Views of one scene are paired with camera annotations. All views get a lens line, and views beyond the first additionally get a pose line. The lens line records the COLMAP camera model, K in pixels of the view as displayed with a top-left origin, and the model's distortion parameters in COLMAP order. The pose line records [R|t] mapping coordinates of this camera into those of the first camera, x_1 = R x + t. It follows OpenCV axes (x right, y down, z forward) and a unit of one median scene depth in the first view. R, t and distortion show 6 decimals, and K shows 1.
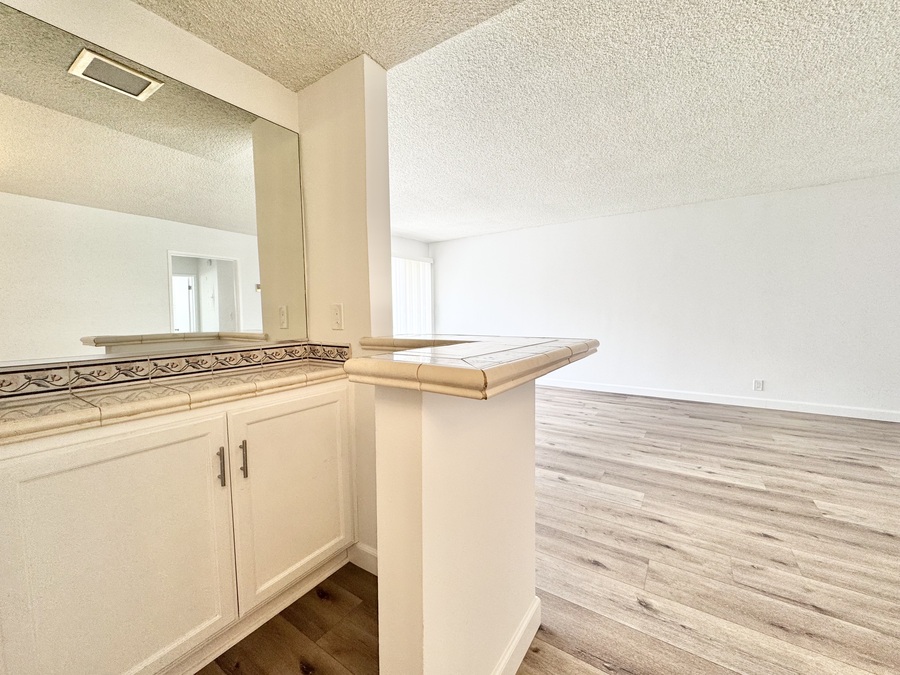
lens RADIAL K [[358.5, 0, 449.0], [0, 358.5, 337.0], [0, 0, 1]] dist [-0.002222, 0.000246]
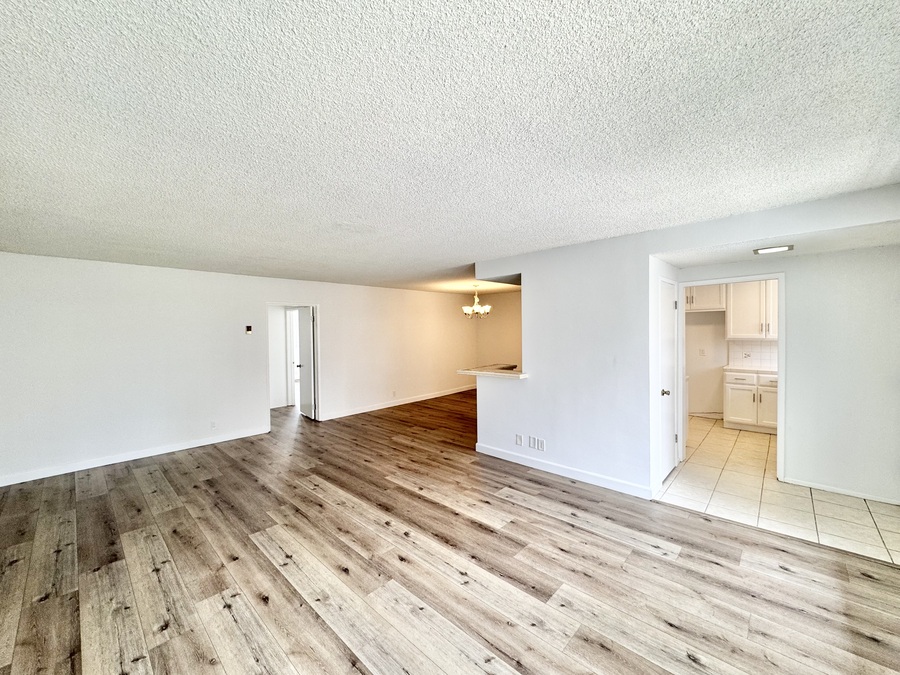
lens RADIAL K [[358.5, 0, 449.0], [0, 358.5, 337.0], [0, 0, 1]] dist [-0.002222, 0.000246]
pose [[-0.986151, 0.027599, 0.163538, -0.041767], [0.040953, 0.996044, 0.078859, -0.314070], [-0.160715, 0.084464, -0.983380, 2.363538]]
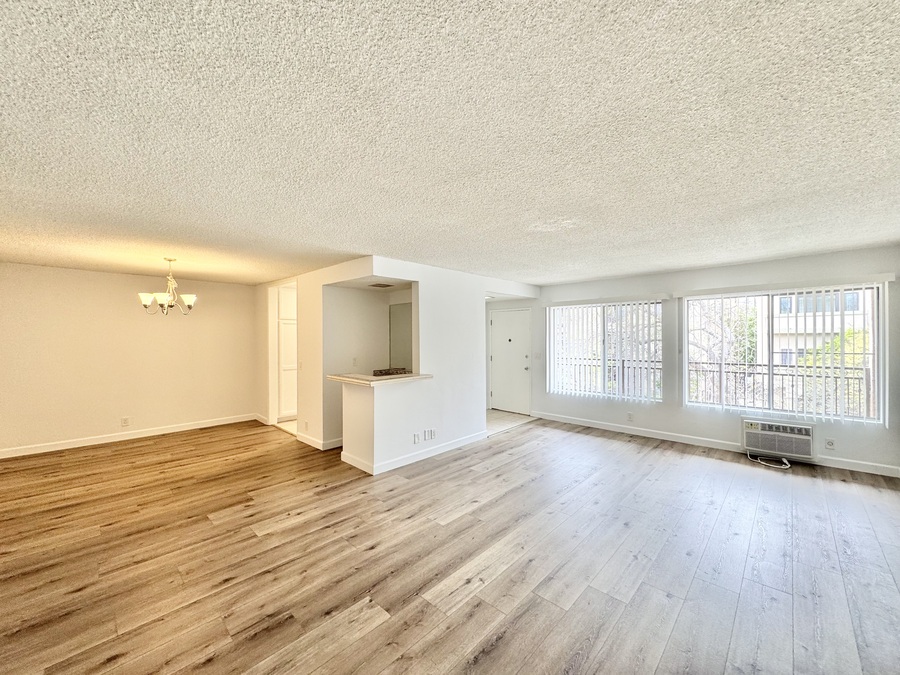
lens RADIAL K [[358.5, 0, 449.0], [0, 358.5, 337.0], [0, 0, 1]] dist [-0.002222, 0.000246]
pose [[-0.168684, 0.018755, -0.985492, 1.653360], [-0.057745, 0.997914, 0.028876, -0.248169], [0.983977, 0.061779, -0.167249, 1.107473]]
